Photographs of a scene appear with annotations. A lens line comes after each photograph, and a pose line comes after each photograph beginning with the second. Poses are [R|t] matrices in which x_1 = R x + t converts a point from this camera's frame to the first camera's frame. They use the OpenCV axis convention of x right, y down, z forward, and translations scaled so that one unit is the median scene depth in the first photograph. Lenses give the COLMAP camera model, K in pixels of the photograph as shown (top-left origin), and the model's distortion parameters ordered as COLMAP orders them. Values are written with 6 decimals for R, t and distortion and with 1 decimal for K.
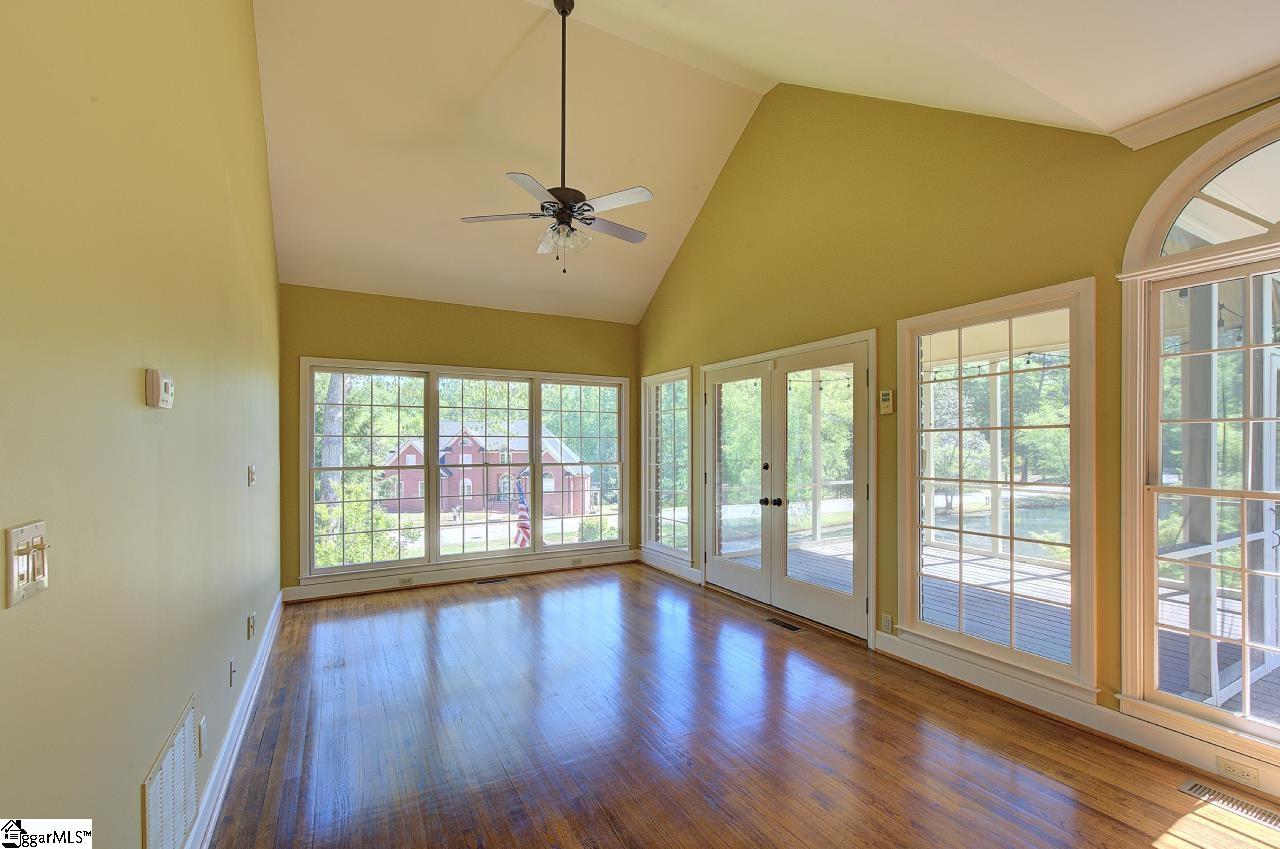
lens RADIAL K [[552.1, 0, 649.7], [0, 552.1, 439.1], [0, 0, 1]] dist [-0.005104, 0.000427]
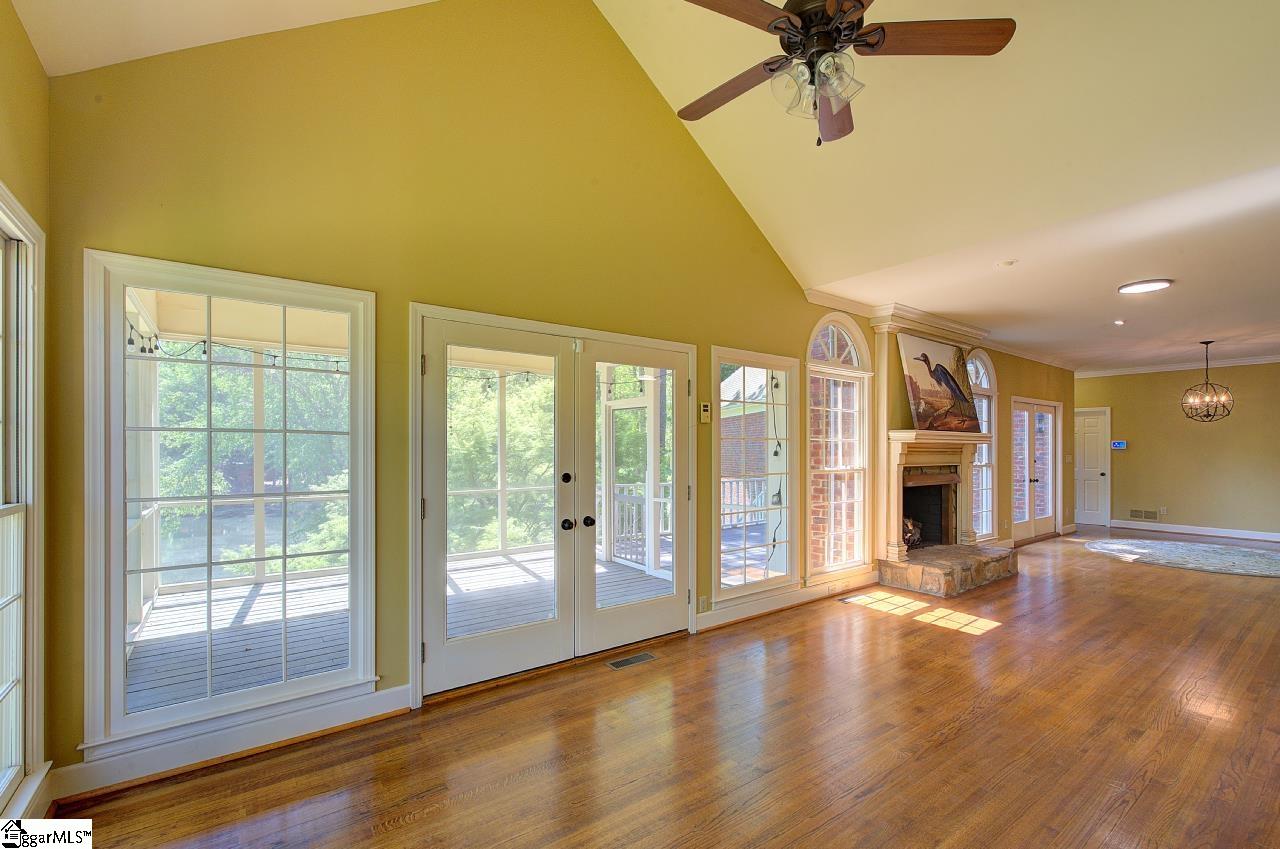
lens RADIAL K [[559.3, 0, 646.1], [0, 559.3, 450.3], [0, 0, 1]] dist [-0.000870, -0.000054]
pose [[-0.134957, 0.000014, 0.990851, -0.547439], [-0.012223, 0.999924, -0.001679, 0.011570], [-0.990776, -0.012337, -0.134946, 0.976351]]
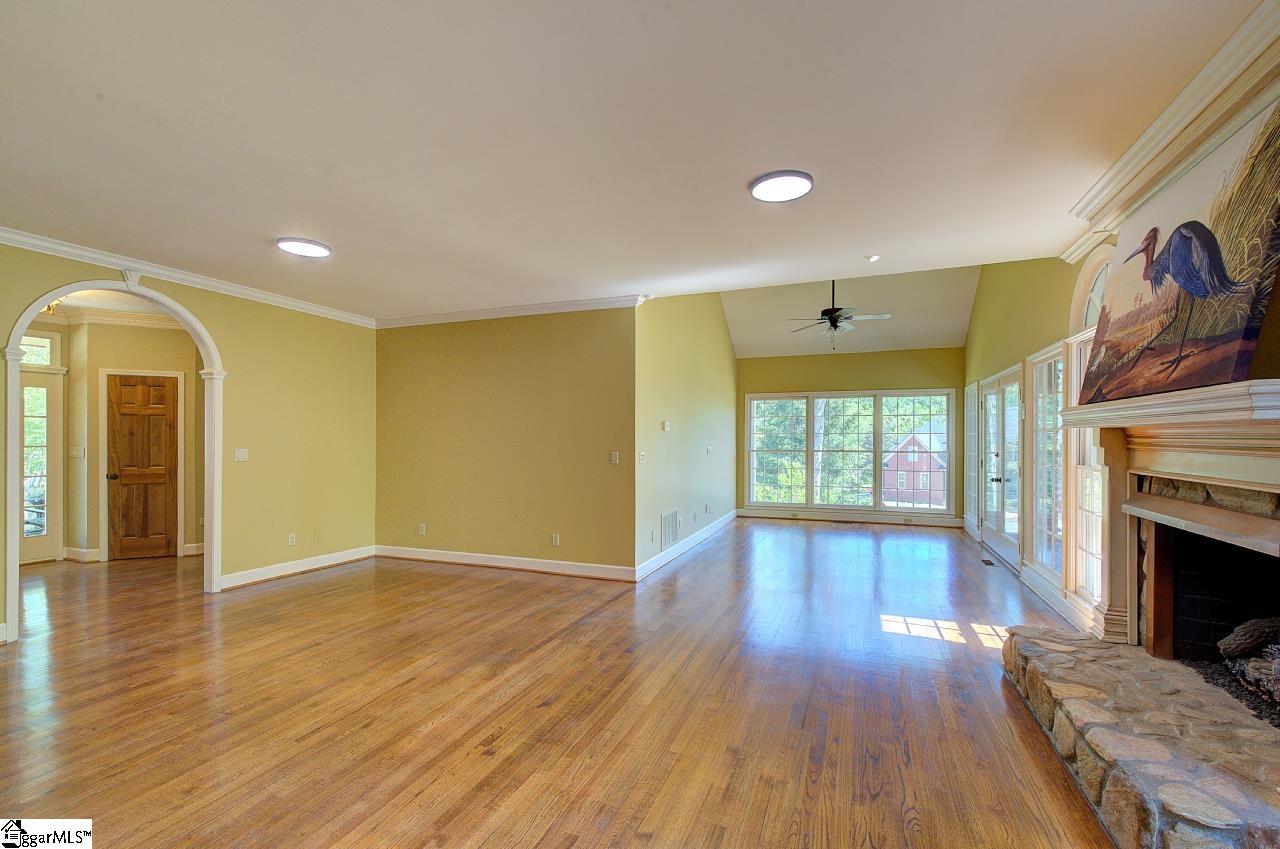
lens RADIAL K [[552.1, 0, 649.7], [0, 552.1, 439.1], [0, 0, 1]] dist [-0.005104, 0.000427]
pose [[0.635138, 0.002807, -0.772393, 0.712501], [0.007488, 0.999924, 0.009792, -0.010865], [0.772362, -0.012003, 0.635069, -0.551053]]
